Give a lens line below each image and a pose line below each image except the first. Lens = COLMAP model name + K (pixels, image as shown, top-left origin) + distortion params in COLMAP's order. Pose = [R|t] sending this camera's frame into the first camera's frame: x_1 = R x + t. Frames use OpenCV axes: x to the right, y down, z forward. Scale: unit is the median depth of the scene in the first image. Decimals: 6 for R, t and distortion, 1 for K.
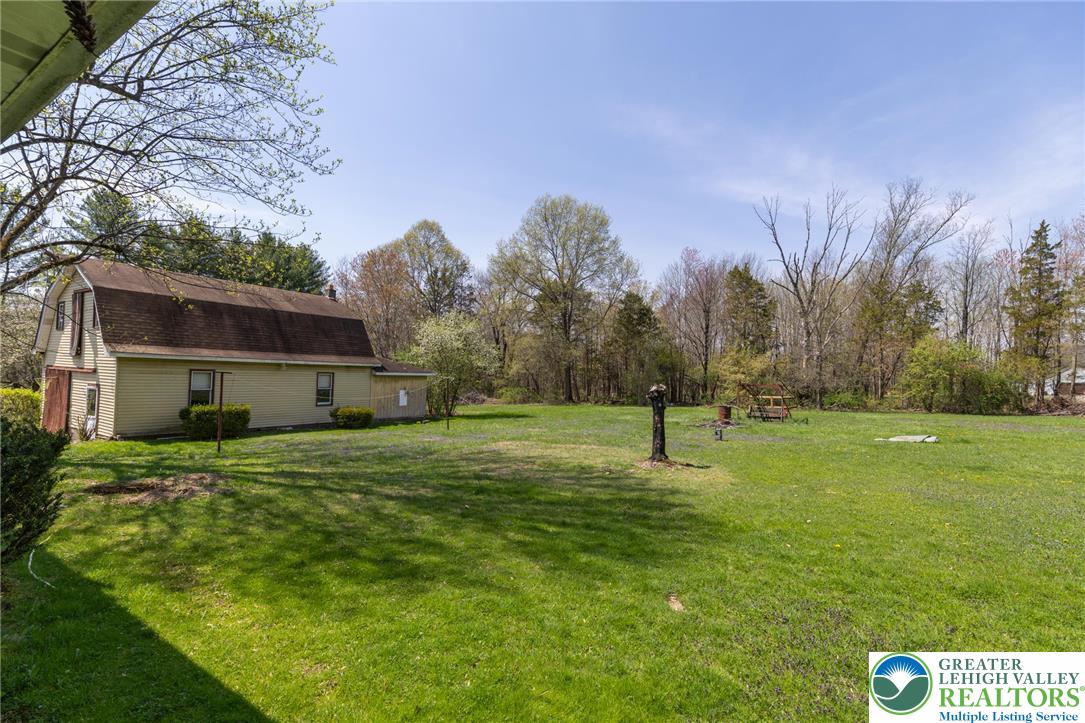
lens RADIAL K [[498.7, 0, 542.5], [0, 498.7, 361.5], [0, 0, 1]] dist [-0.000249, 0.000241]
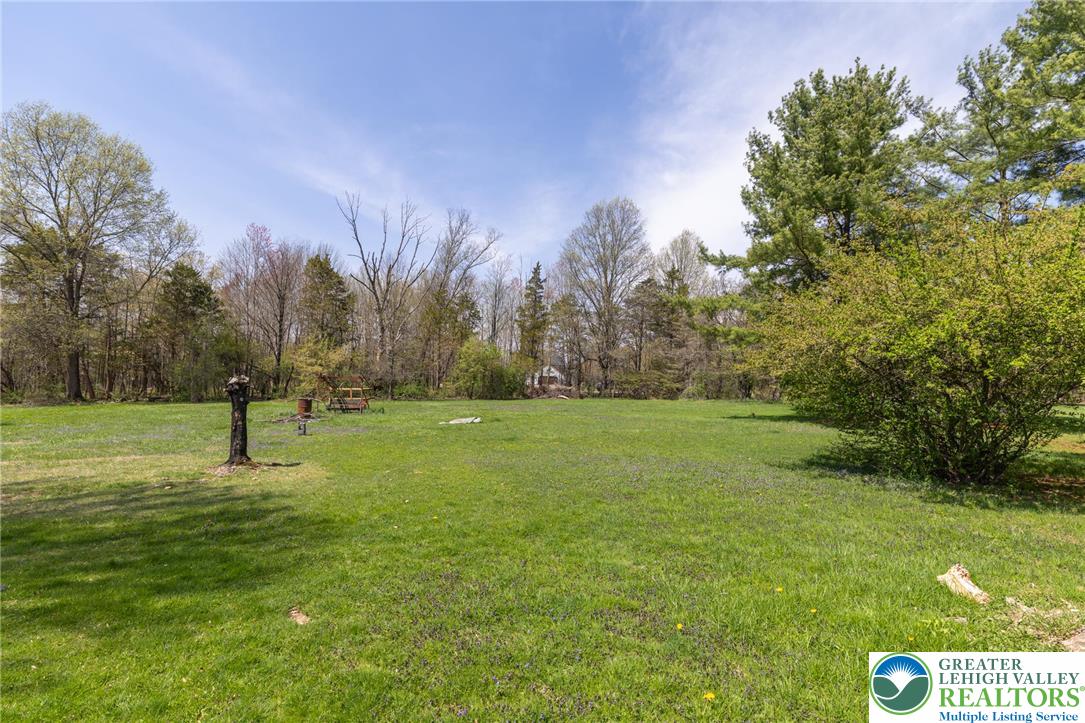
lens RADIAL K [[498.7, 0, 542.5], [0, 498.7, 361.5], [0, 0, 1]] dist [-0.000249, 0.000241]
pose [[0.682949, 0.023454, 0.730090, -0.019021], [-0.033956, 0.999423, -0.000343, 0.001846], [-0.729677, -0.024557, 0.683351, 0.014501]]
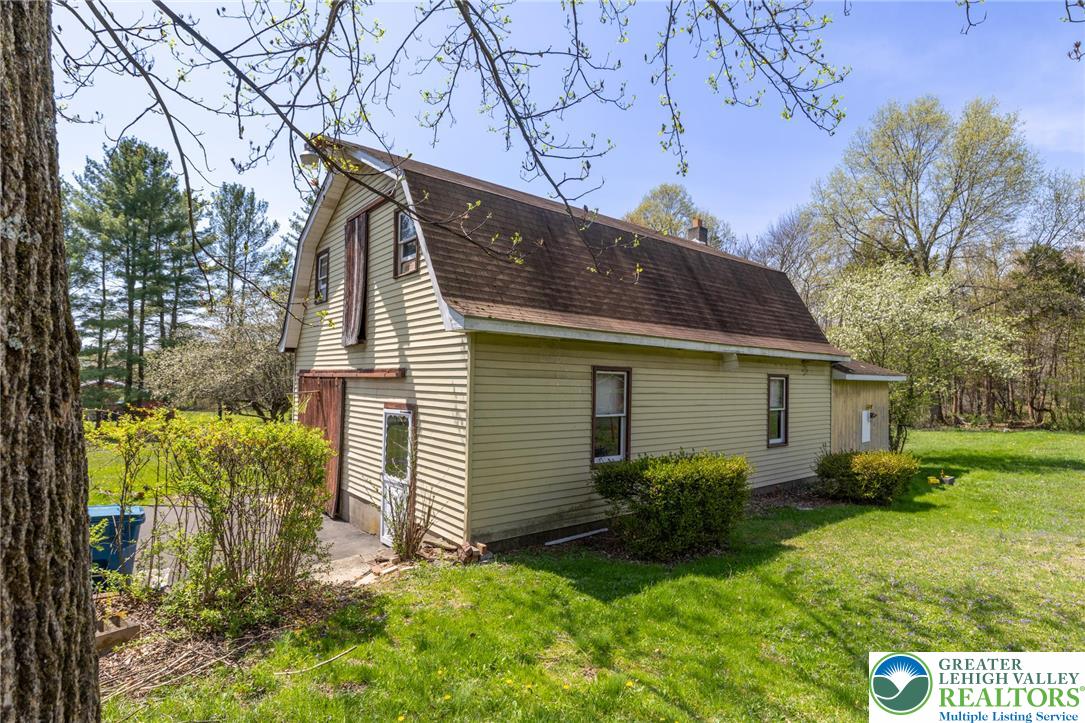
lens RADIAL K [[544.7, 0, 542.5], [0, 544.7, 361.5], [0, 0, 1]] dist [0.003764, 0.000921]
pose [[0.948283, -0.029459, -0.316057, -0.193239], [0.022804, 0.999434, -0.024735, 0.006851], [0.316607, 0.016249, 0.948418, 0.179747]]
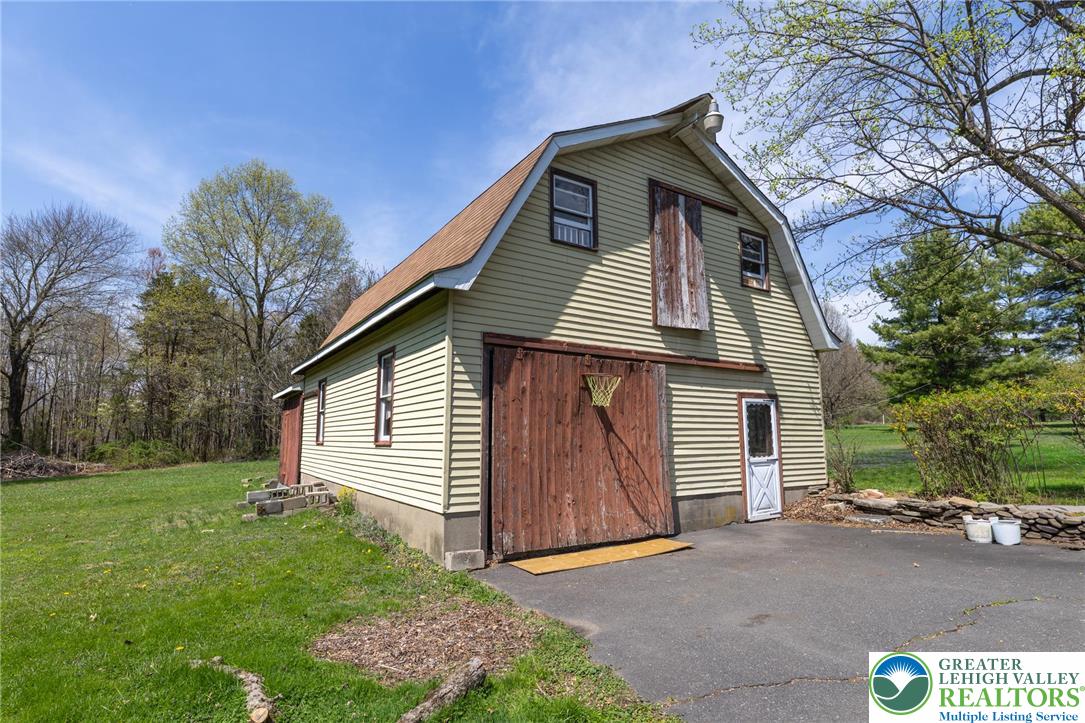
lens RADIAL K [[498.7, 0, 542.5], [0, 498.7, 361.5], [0, 0, 1]] dist [-0.000249, 0.000241]
pose [[0.443153, 0.091318, 0.891783, -0.450380], [-0.012830, 0.995342, -0.095547, 0.019556], [-0.896354, 0.030900, 0.442260, 0.298544]]
